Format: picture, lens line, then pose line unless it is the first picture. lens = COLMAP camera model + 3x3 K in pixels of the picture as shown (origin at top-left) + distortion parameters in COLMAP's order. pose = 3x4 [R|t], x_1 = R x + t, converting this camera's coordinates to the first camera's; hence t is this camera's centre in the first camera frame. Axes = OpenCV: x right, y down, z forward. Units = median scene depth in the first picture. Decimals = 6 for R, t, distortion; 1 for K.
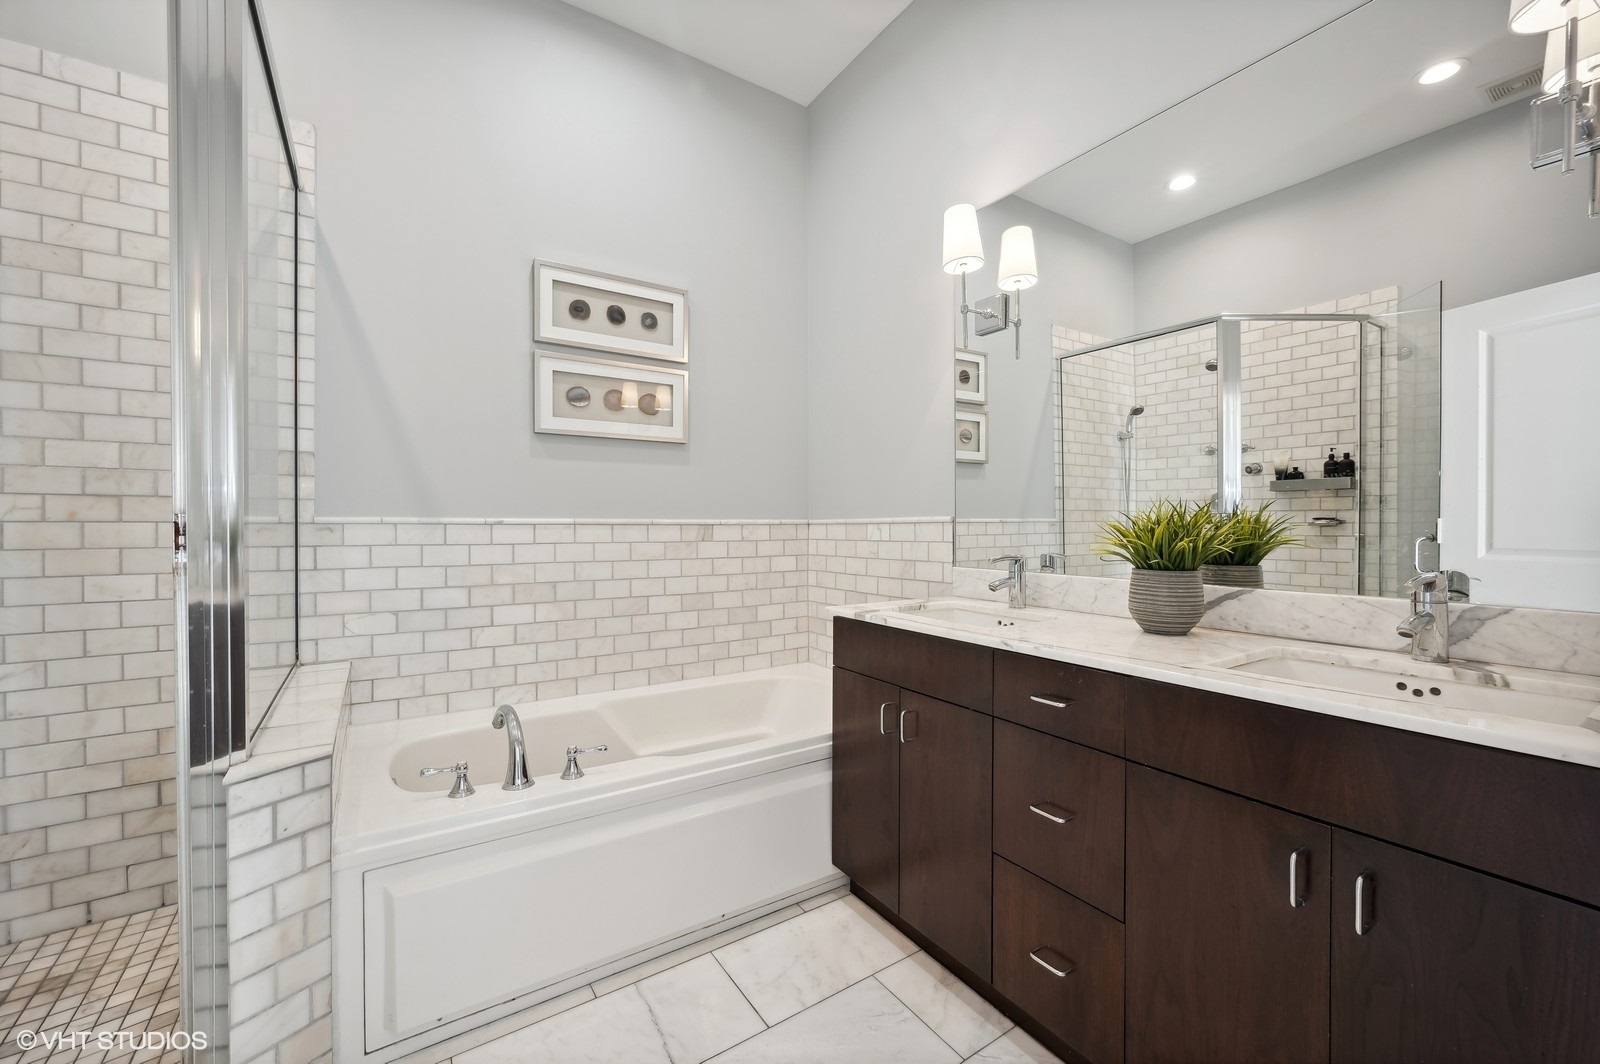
lens RADIAL K [[632.3, 0, 800.0], [0, 632.3, 532.0], [0, 0, 1]] dist [-0.001639, -0.000124]
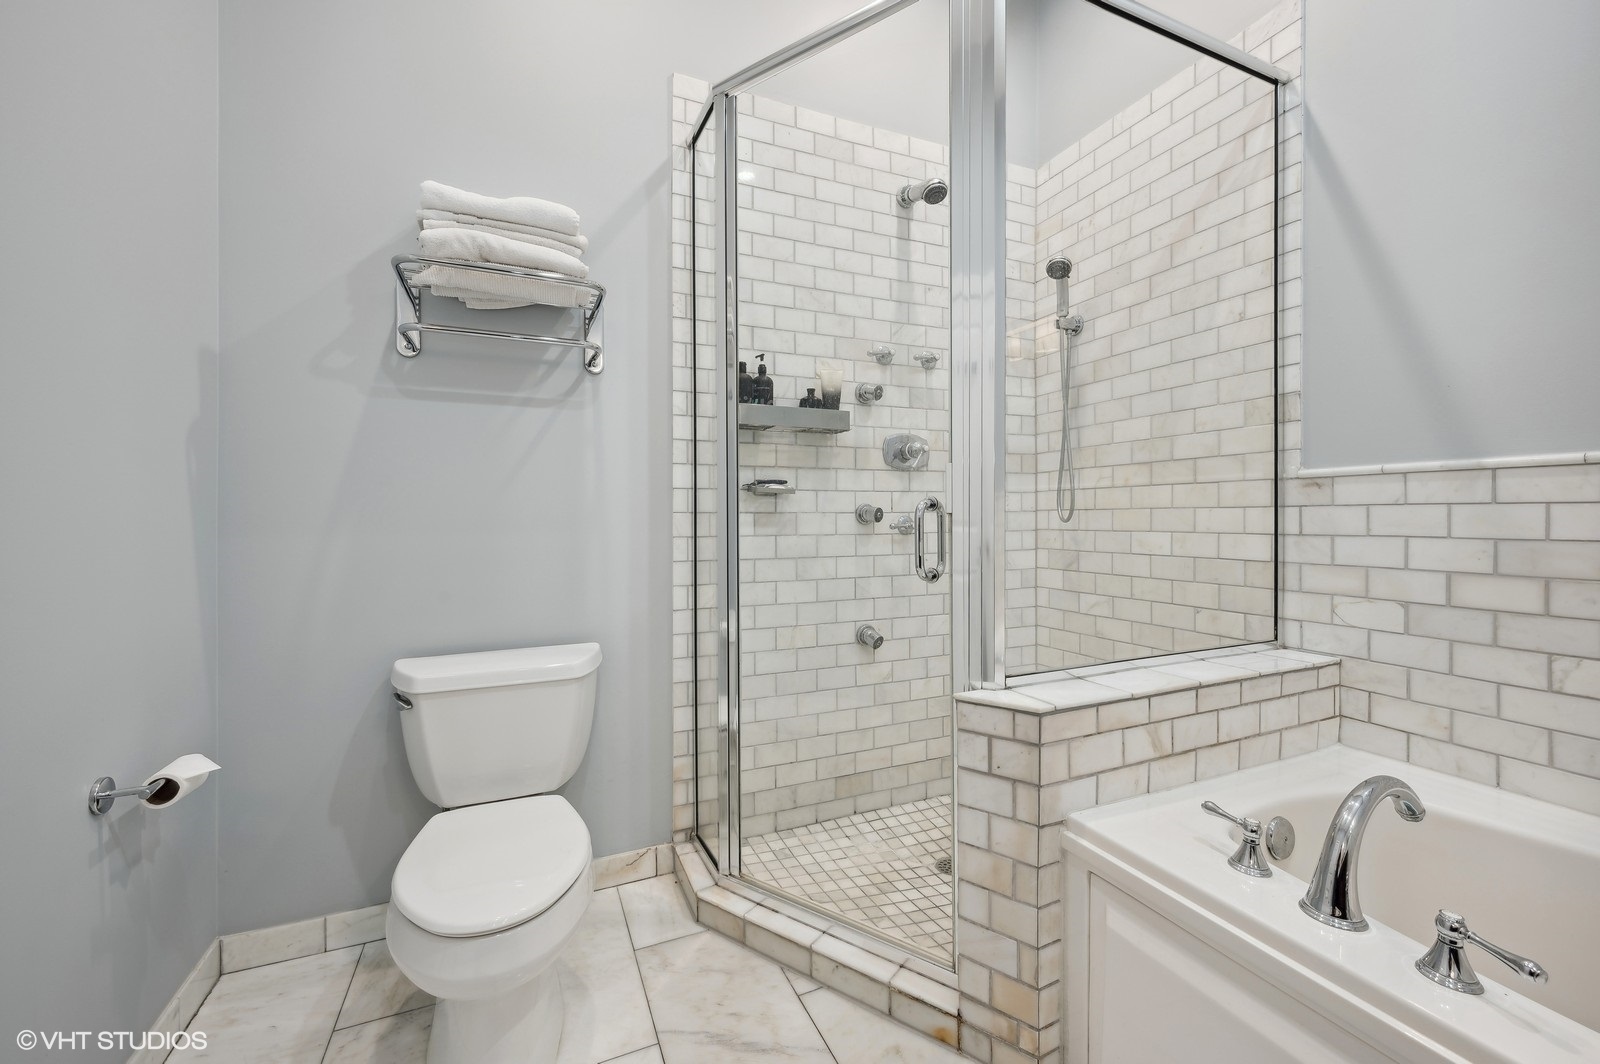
lens RADIAL K [[629.7, 0, 800.0], [0, 629.7, 532.0], [0, 0, 1]] dist [-0.024317, 0.000003]
pose [[-0.177470, 0.017848, -0.983964, 0.135139], [-0.006191, 0.999795, 0.019252, 0.044665], [0.984107, 0.009508, -0.177324, 0.510928]]
